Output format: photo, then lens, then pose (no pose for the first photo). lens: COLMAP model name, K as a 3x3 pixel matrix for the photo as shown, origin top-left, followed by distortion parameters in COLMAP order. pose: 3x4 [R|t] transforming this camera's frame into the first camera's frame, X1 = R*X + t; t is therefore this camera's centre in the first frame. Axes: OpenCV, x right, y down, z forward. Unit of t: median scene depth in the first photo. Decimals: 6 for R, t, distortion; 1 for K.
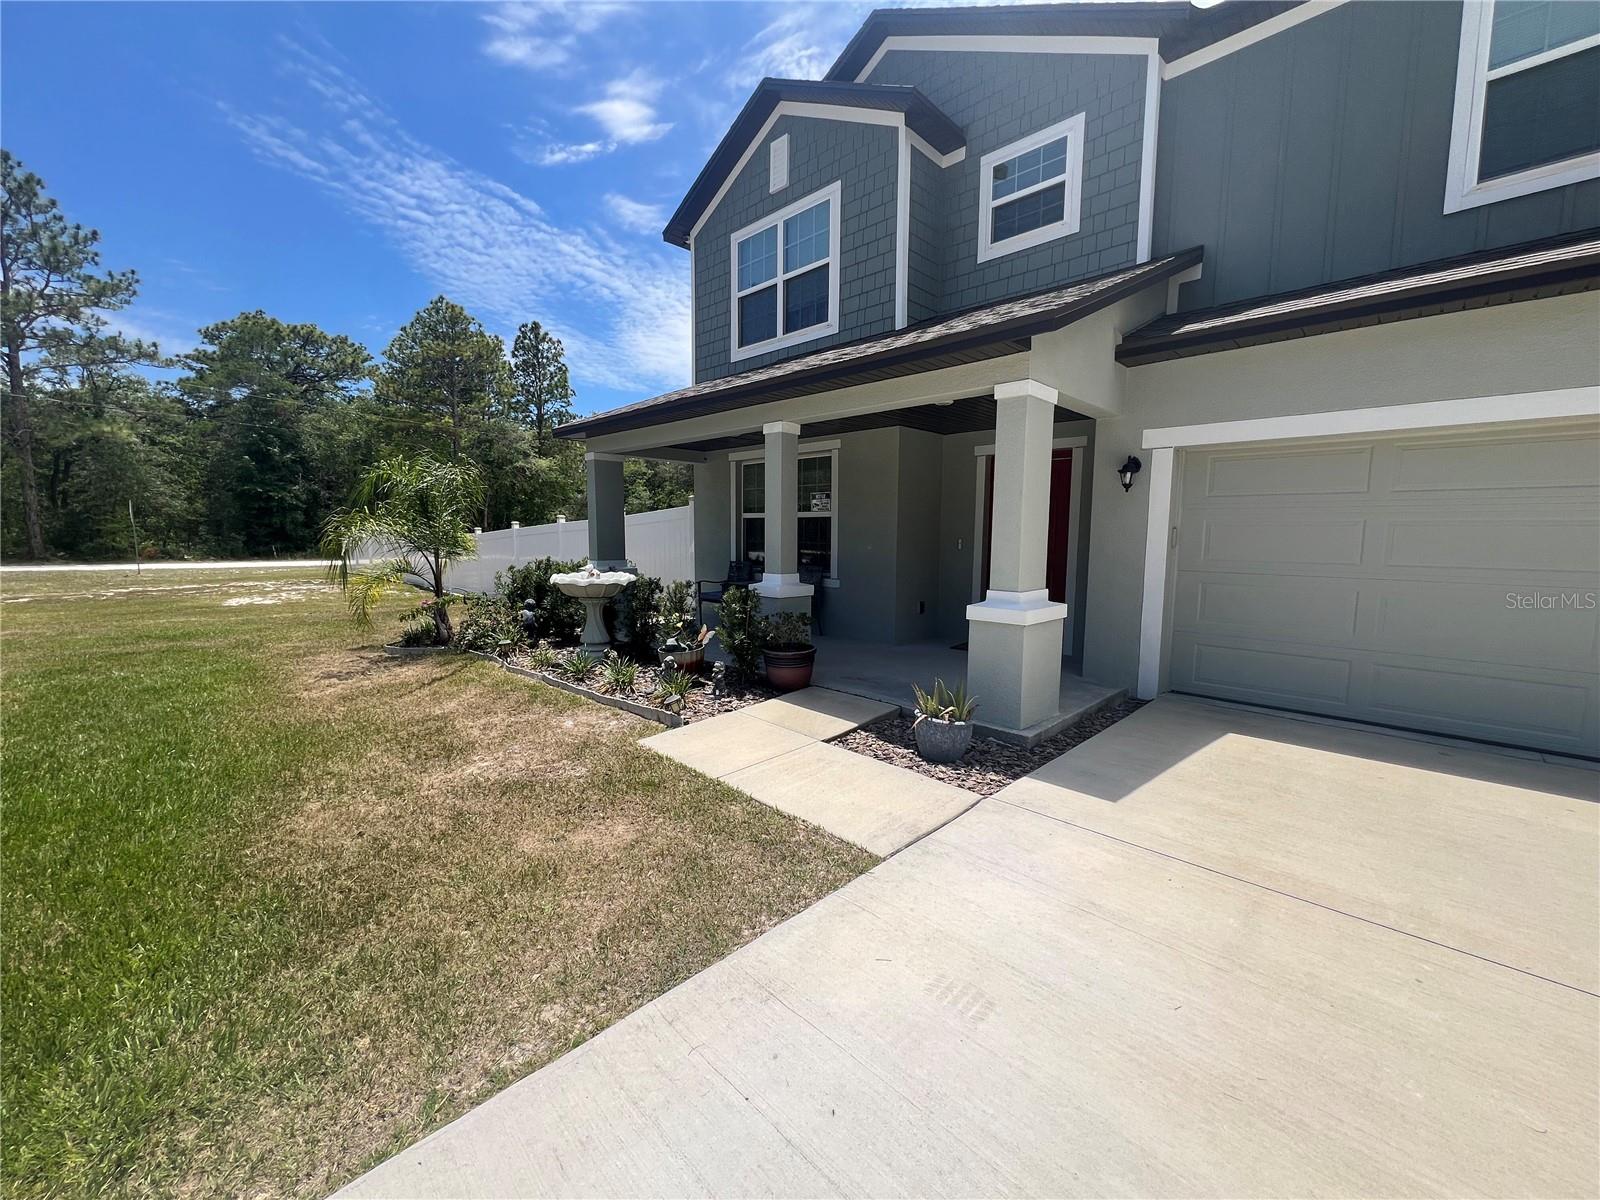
lens RADIAL K [[645.7, 0, 796.5], [0, 645.7, 594.5], [0, 0, 1]] dist [0.005803, -0.000013]
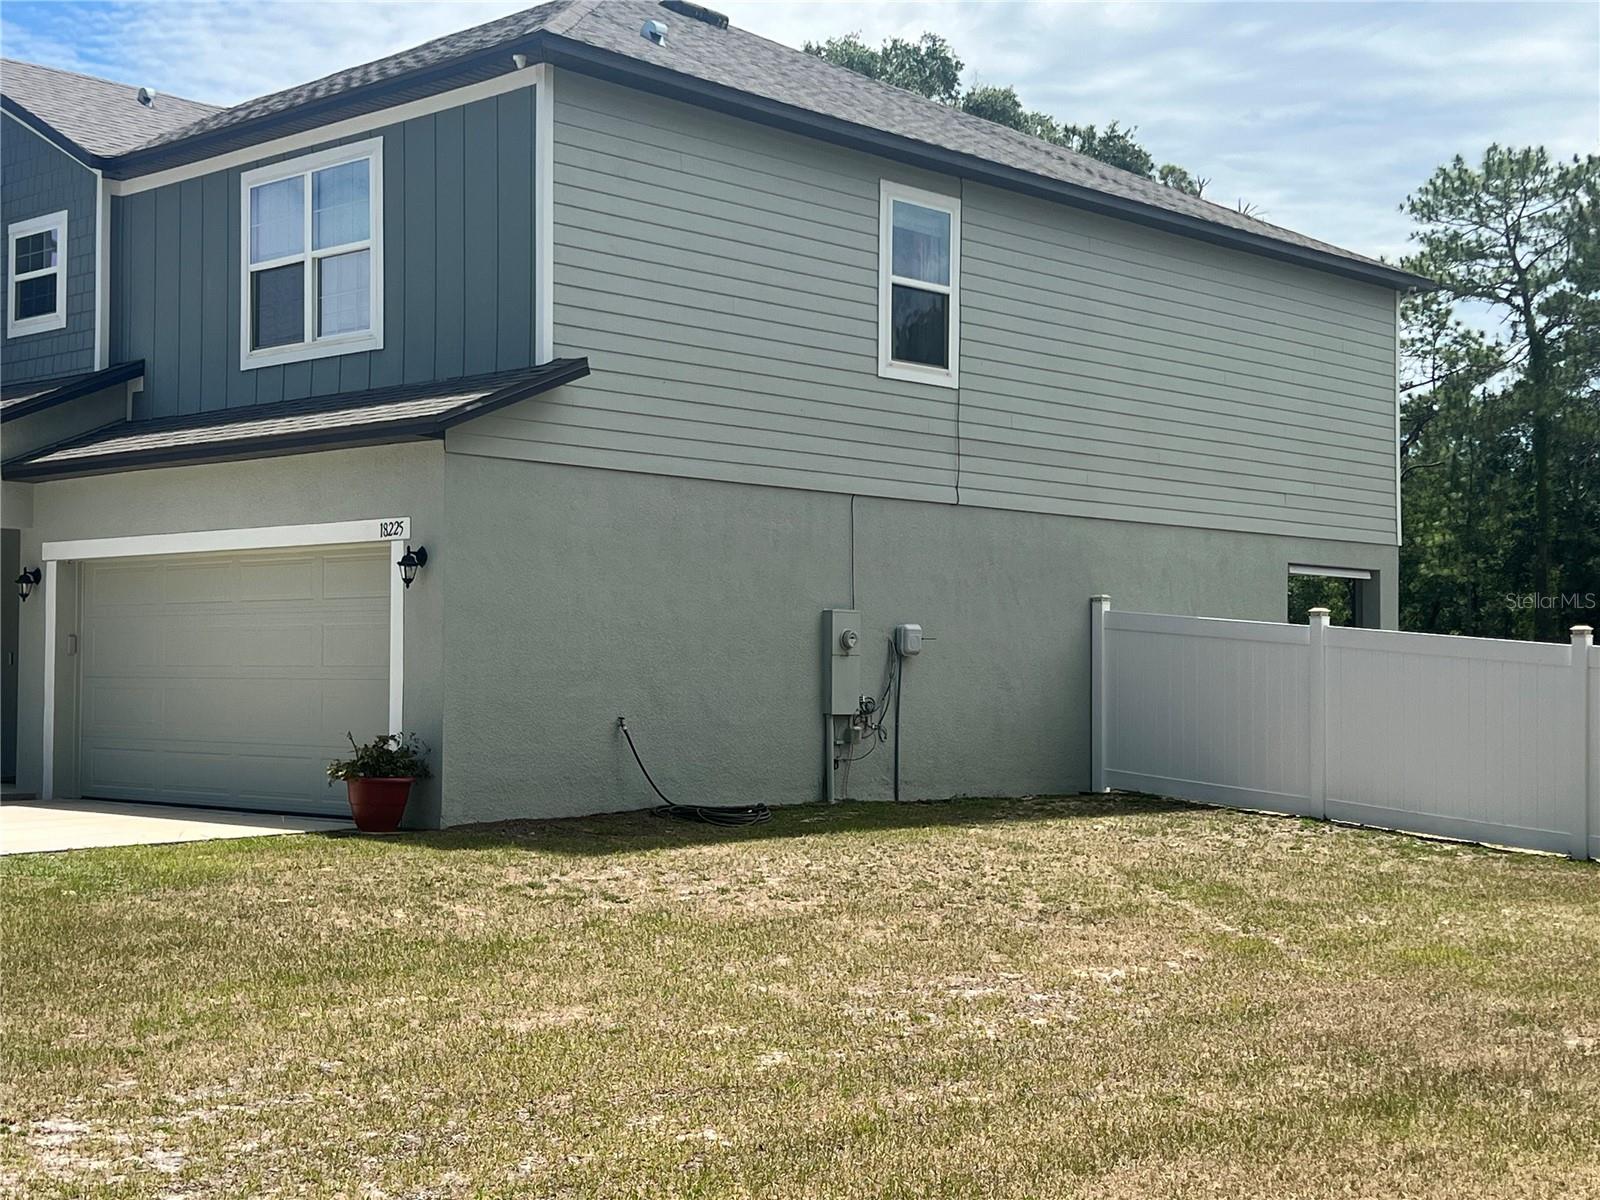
lens RADIAL K [[2209.3, 0, 800.8], [0, 2209.3, 604.2], [0, 0, 1]] dist [0.187822, 0.000000]
pose [[0.999766, -0.006517, 0.020641, 1.498237], [0.009022, 0.992279, -0.123700, 0.279188], [-0.019675, 0.123857, 0.992105, -2.362047]]
